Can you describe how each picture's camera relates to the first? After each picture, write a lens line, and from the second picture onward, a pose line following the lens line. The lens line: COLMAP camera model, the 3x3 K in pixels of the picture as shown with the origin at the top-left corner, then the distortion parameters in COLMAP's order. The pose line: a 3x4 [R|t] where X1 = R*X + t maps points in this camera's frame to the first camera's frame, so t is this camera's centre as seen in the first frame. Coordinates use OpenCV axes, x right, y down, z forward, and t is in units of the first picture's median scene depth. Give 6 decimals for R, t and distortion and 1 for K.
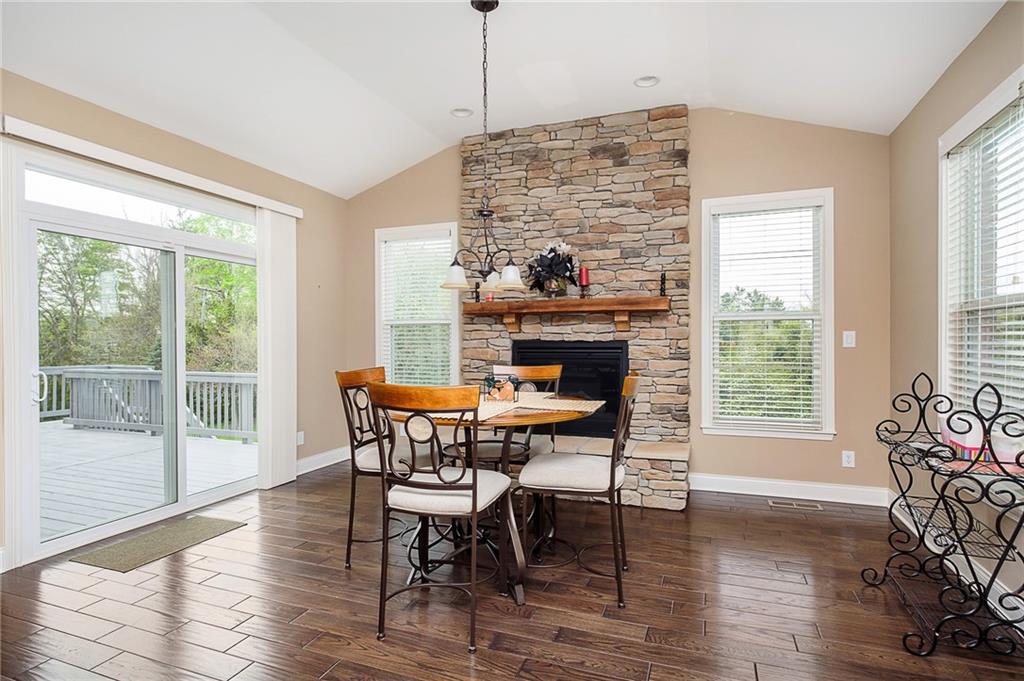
lens RADIAL K [[508.5, 0, 490.0], [0, 508.5, 341.6], [0, 0, 1]] dist [-0.002165, -0.000110]
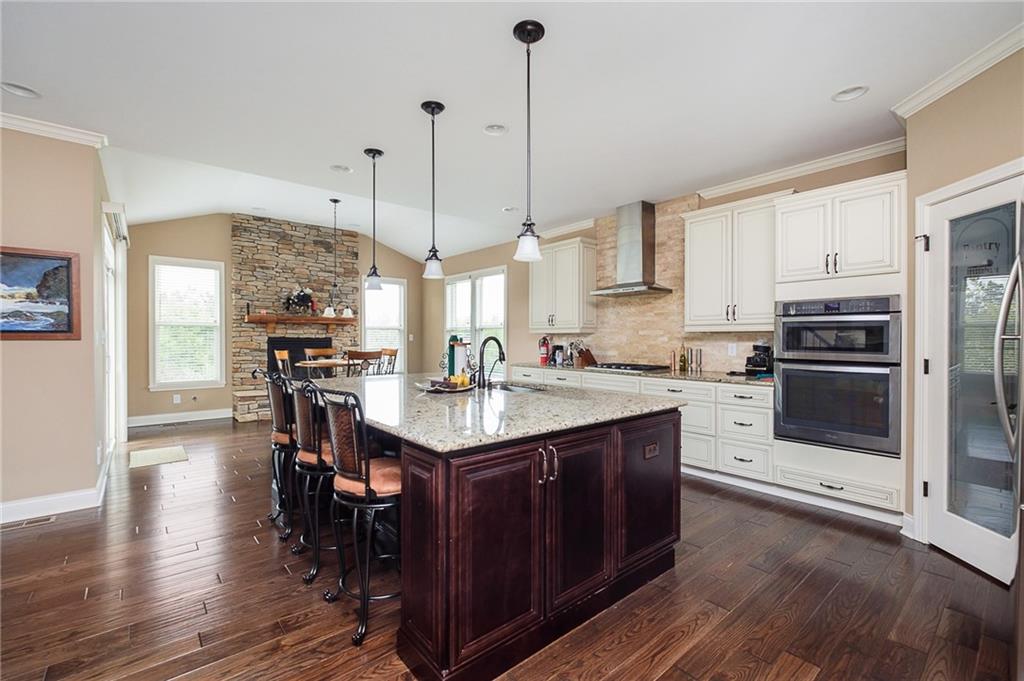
lens RADIAL K [[451.6, 0, 504.5], [0, 451.6, 340.9], [0, 0, 1]] dist [-0.001343, 0.000237]
pose [[0.499868, -0.000244, 0.866101, -0.968344], [-0.003188, 0.999993, 0.002122, 0.004782], [-0.866096, -0.003822, 0.499864, -0.530011]]
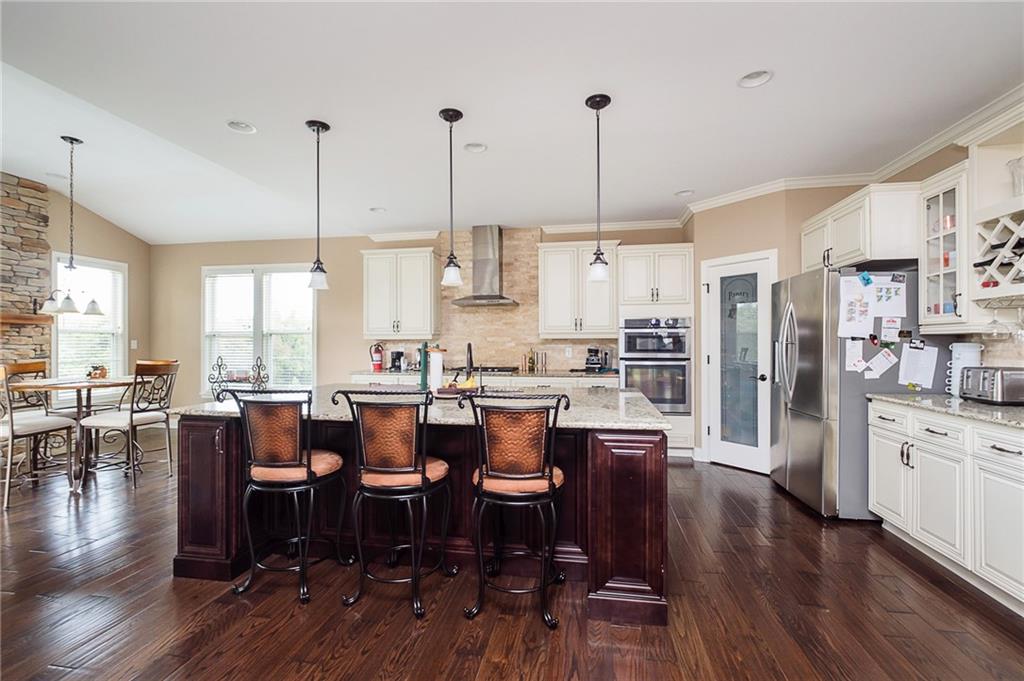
lens RADIAL K [[454.7, 0, 519.6], [0, 454.7, 343.7], [0, 0, 1]] dist [0.000151, 0.000380]
pose [[-0.185436, 0.003682, 0.982649, -1.114357], [0.004337, 0.999986, -0.002929, 0.002722], [-0.982647, 0.003718, -0.185450, -0.098018]]
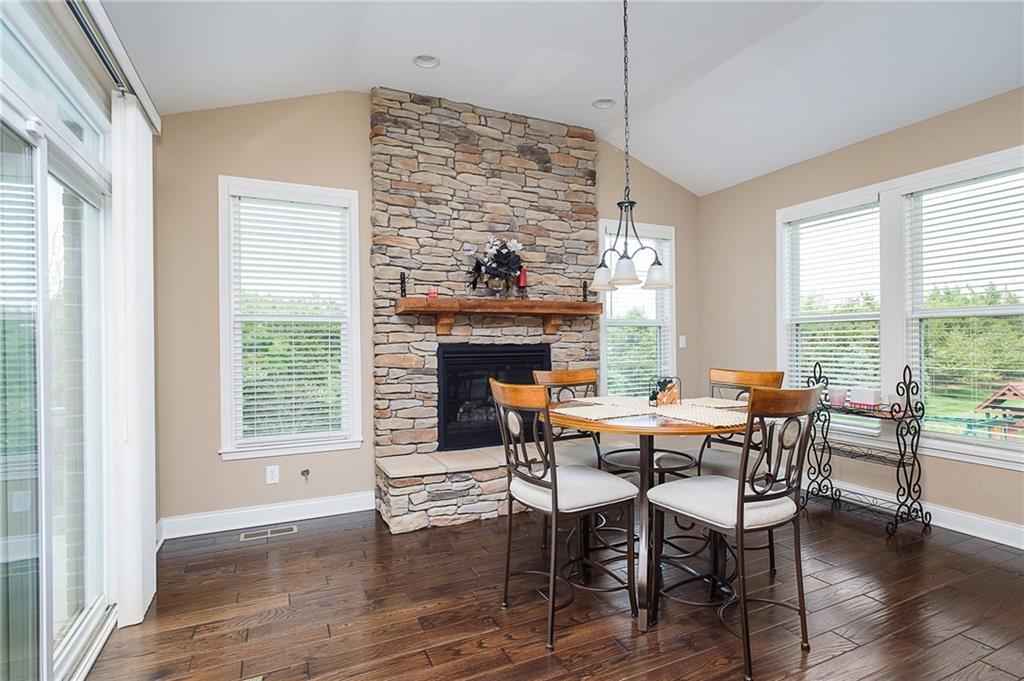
lens RADIAL K [[532.5, 0, 512.0], [0, 532.5, 340.5], [0, 0, 1]] dist [-0.000104, 0.000207]
pose [[0.694638, 0.000282, 0.719360, -0.551375], [0.008312, 0.999930, -0.008418, 0.000249], [-0.719312, 0.011827, 0.694587, 0.310707]]
